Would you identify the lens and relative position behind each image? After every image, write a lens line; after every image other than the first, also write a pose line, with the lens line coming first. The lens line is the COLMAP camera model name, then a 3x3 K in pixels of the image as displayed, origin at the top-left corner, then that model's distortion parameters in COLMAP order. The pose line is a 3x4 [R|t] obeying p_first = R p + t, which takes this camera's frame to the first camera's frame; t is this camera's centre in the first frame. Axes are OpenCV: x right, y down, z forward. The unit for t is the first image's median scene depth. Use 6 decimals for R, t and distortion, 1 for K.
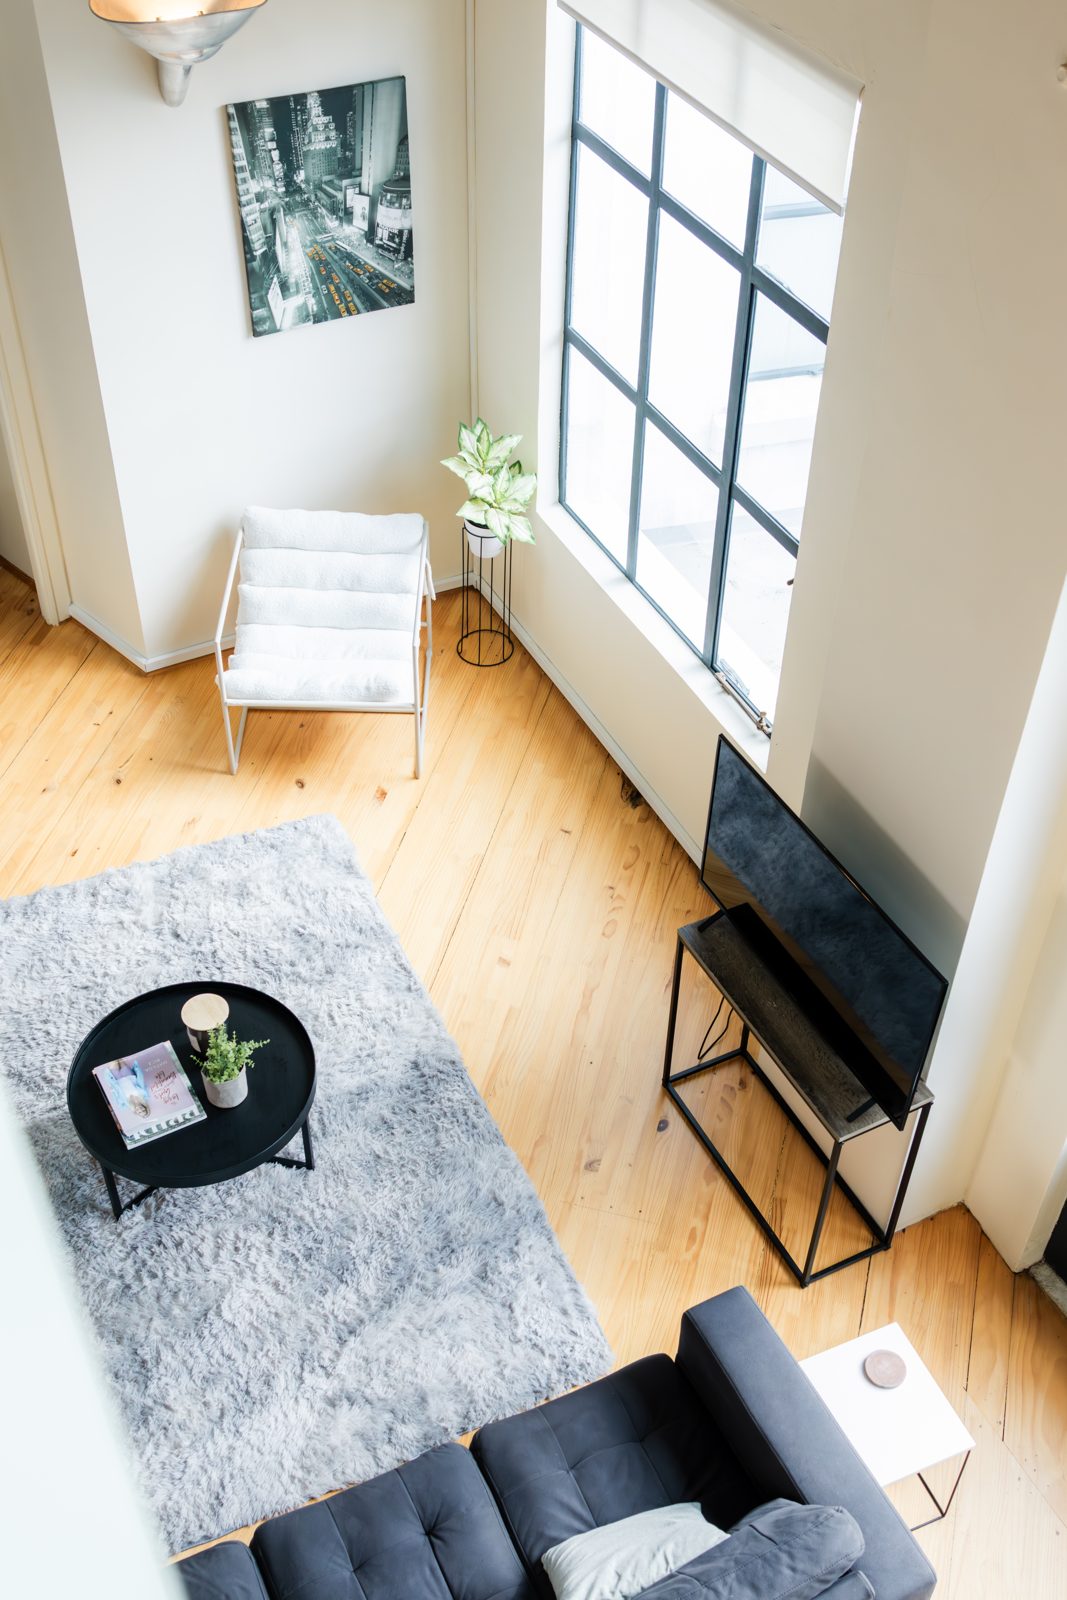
lens RADIAL K [[1786.1, 0, 530.6], [0, 1786.1, 815.8], [0, 0, 1]] dist [-0.004070, 0.000000]
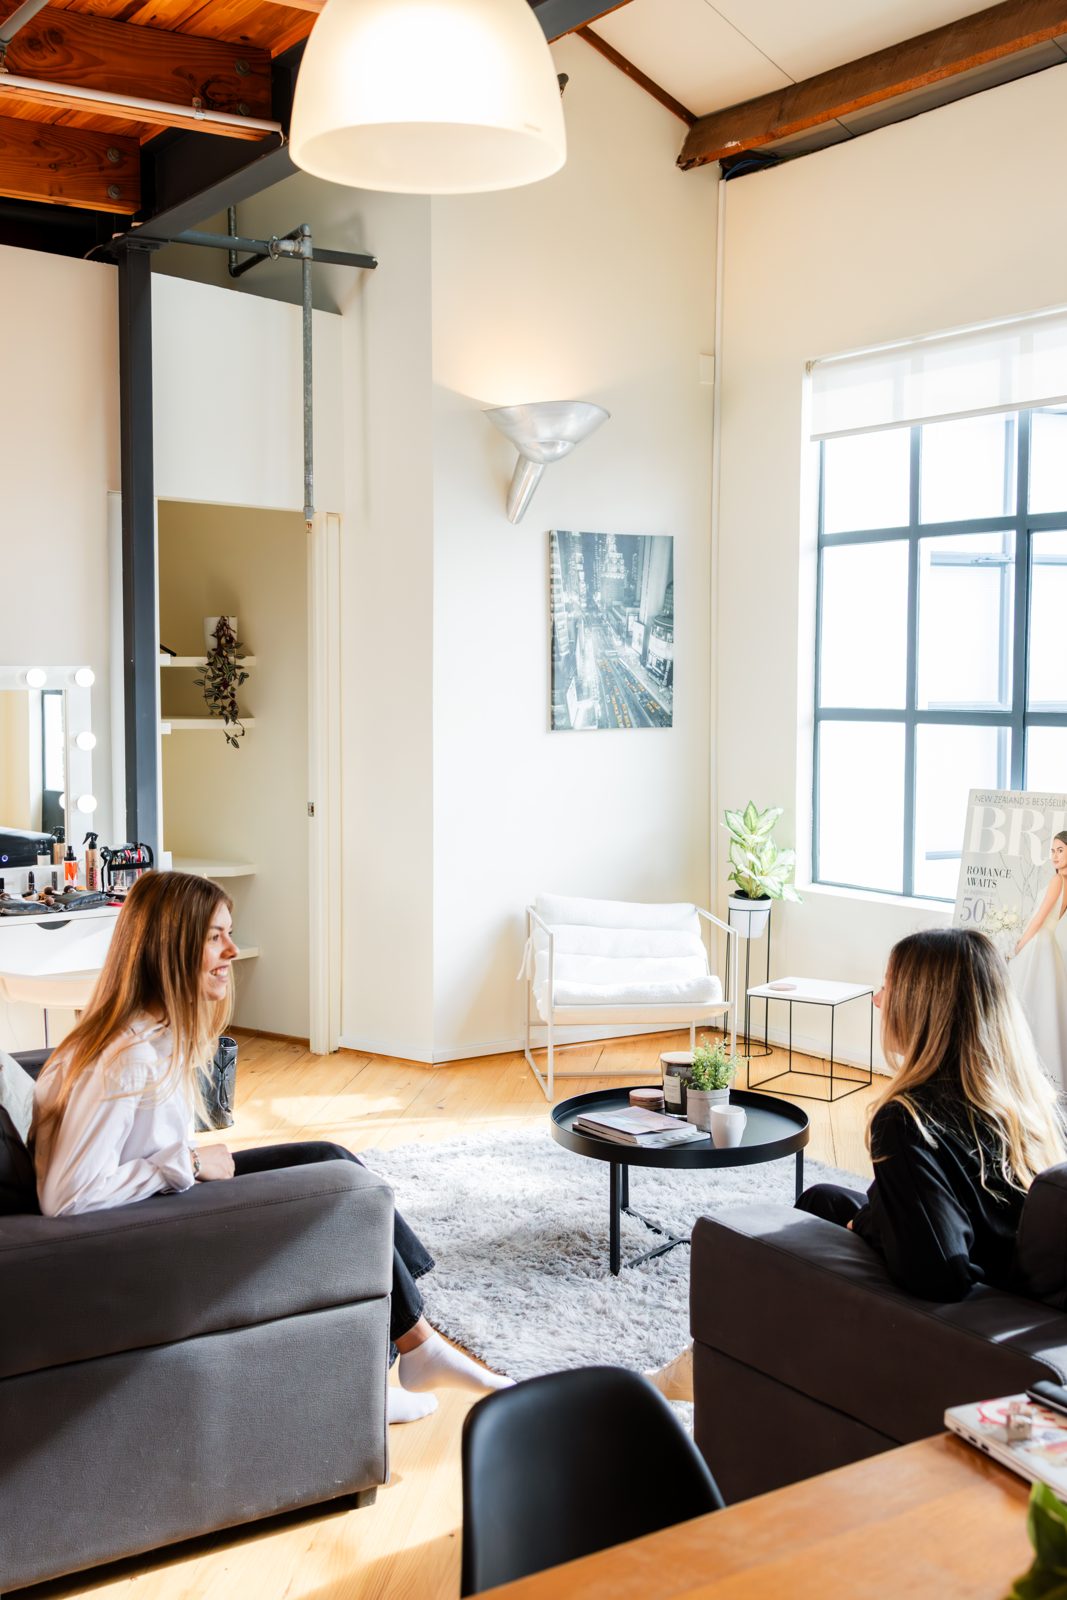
lens RADIAL K [[1786.1, 0, 532.8], [0, 1786.1, 820.0], [0, 0, 1]] dist [-0.004070, 0.000000]
pose [[0.990825, -0.019821, 0.133689, -0.333148], [0.100542, 0.769132, -0.631131, 0.525010], [-0.090315, 0.638782, 0.764068, 0.149664]]
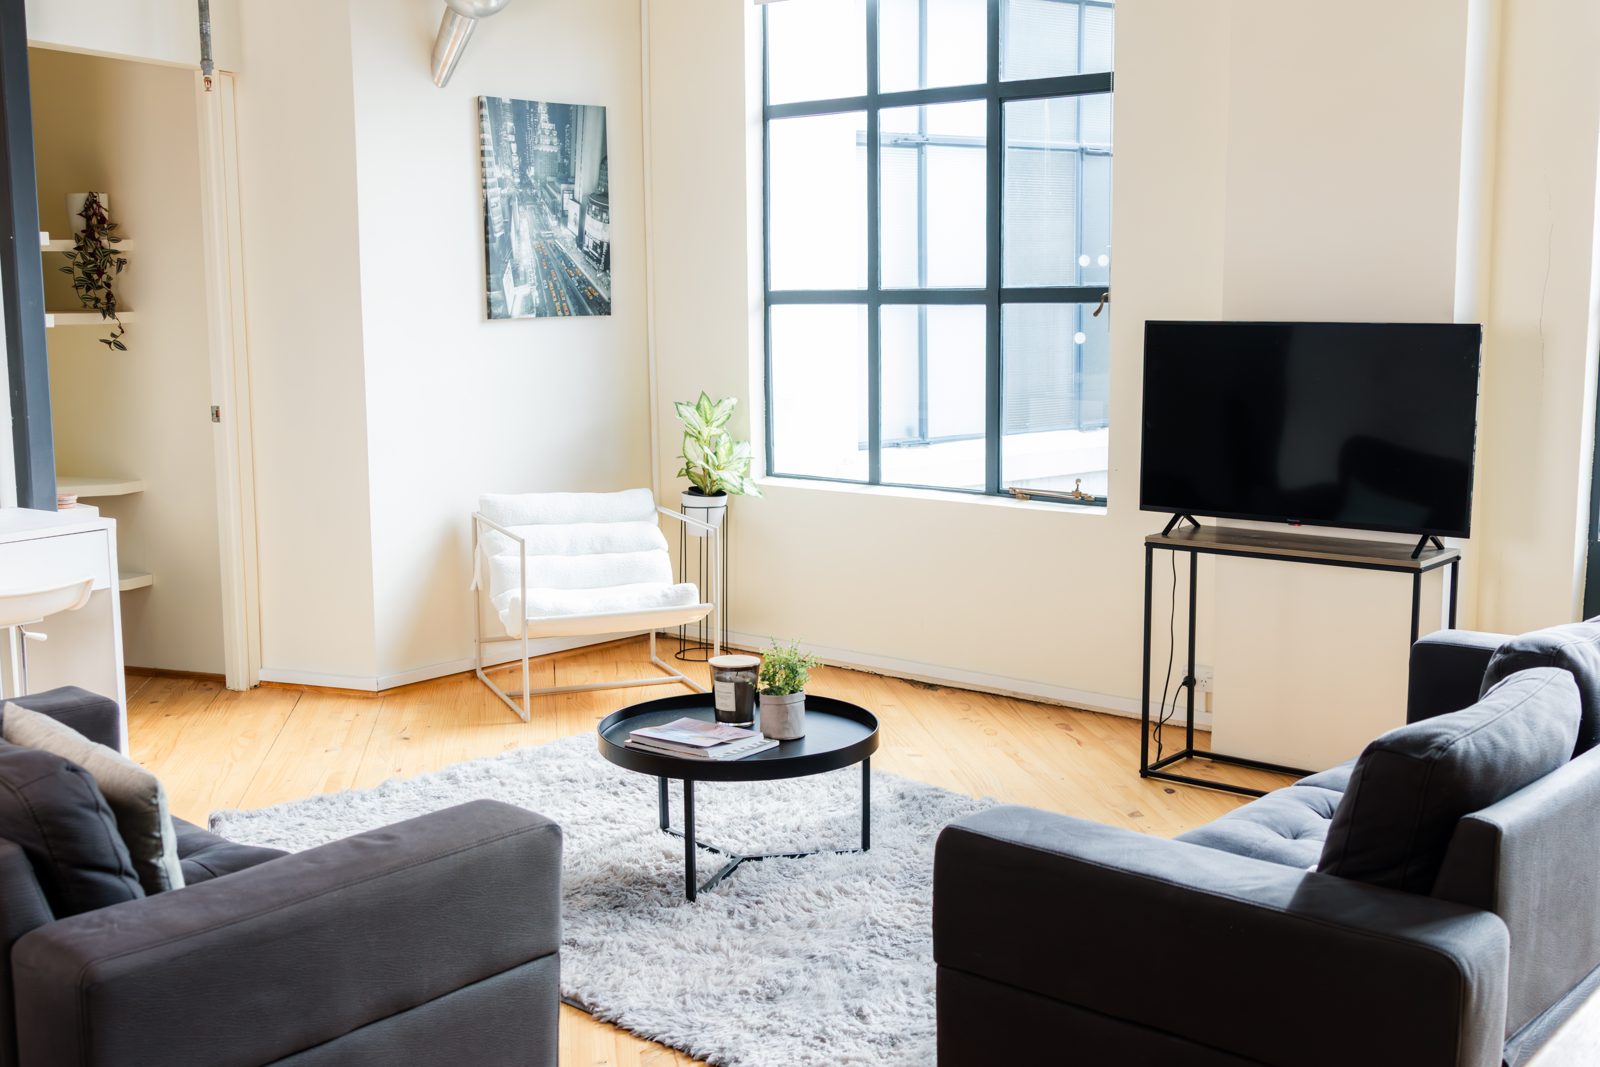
lens RADIAL K [[1786.1, 0, 790.1], [0, 1786.1, 550.0], [0, 0, 1]] dist [-0.004070, 0.000000]
pose [[0.916635, -0.076925, 0.392254, -0.428745], [0.292330, 0.798286, -0.526576, 0.464420], [-0.272624, 0.597346, 0.754224, 0.237018]]
